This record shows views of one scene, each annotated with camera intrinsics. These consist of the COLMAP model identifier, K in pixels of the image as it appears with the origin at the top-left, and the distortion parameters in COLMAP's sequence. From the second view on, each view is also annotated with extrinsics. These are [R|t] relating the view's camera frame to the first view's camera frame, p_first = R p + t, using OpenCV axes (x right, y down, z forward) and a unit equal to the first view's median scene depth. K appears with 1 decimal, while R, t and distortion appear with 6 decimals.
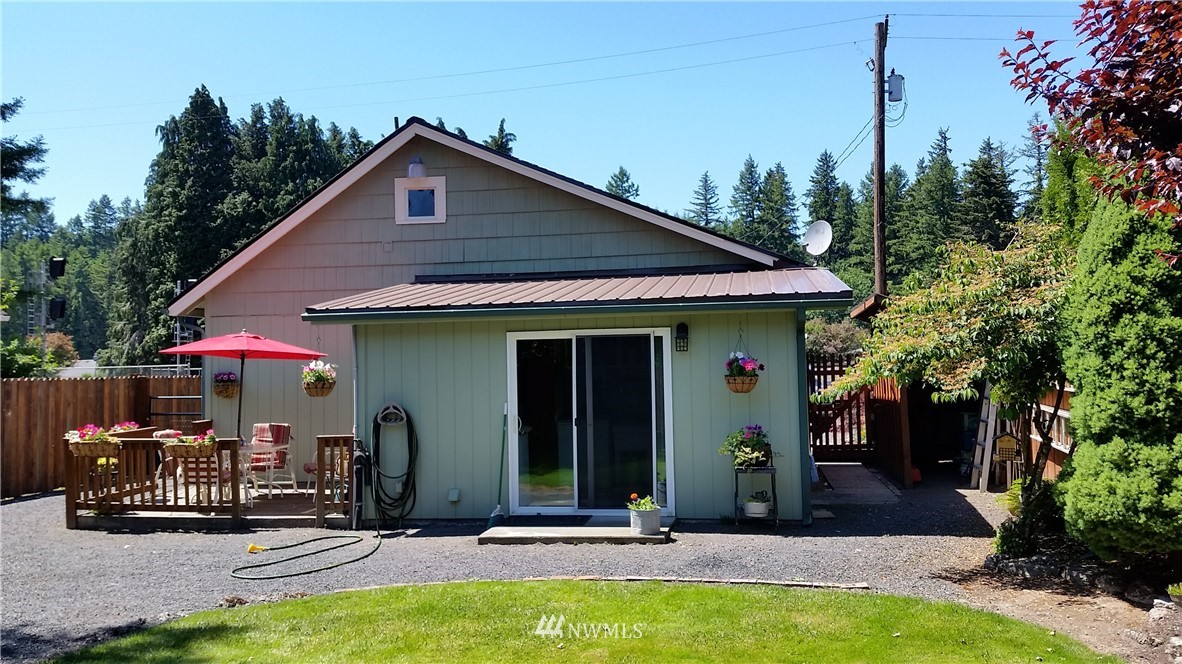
lens RADIAL K [[970.2, 0, 602.9], [0, 970.2, 337.6], [0, 0, 1]] dist [0.078936, -0.193539]
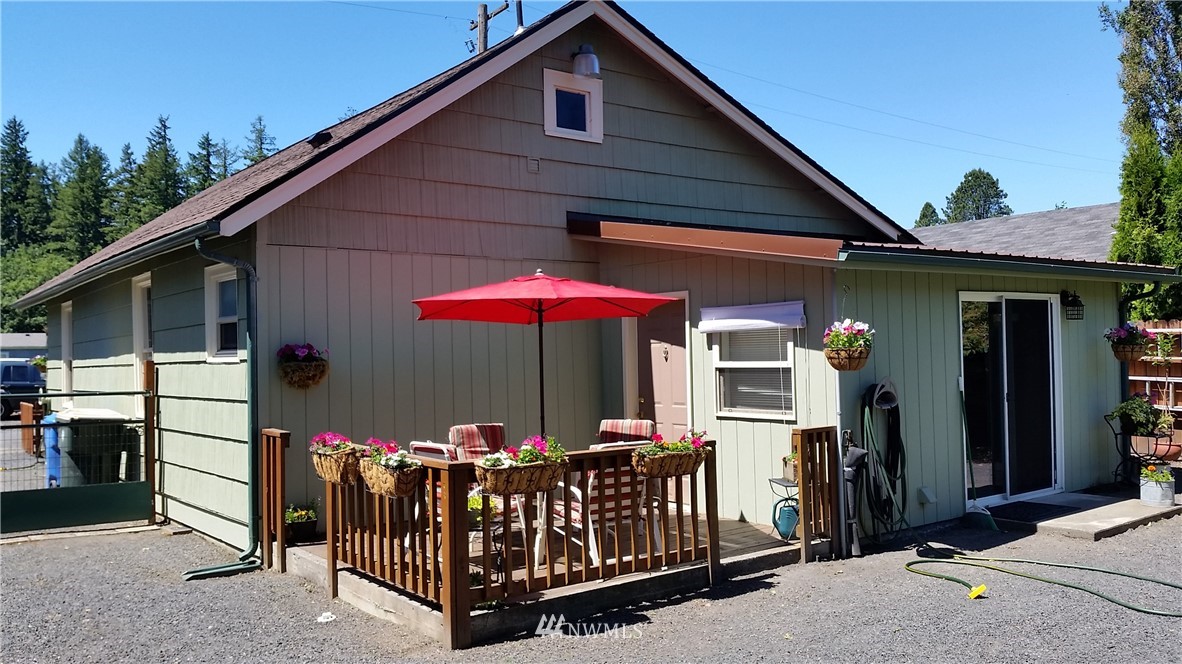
lens RADIAL K [[970.2, 0, 595.3], [0, 970.2, 330.2], [0, 0, 1]] dist [0.078936, -0.193539]
pose [[0.687615, 0.021705, 0.725751, -1.380962], [-0.016304, 0.999763, -0.014453, 0.067684], [-0.725893, -0.001895, 0.687805, 0.979278]]
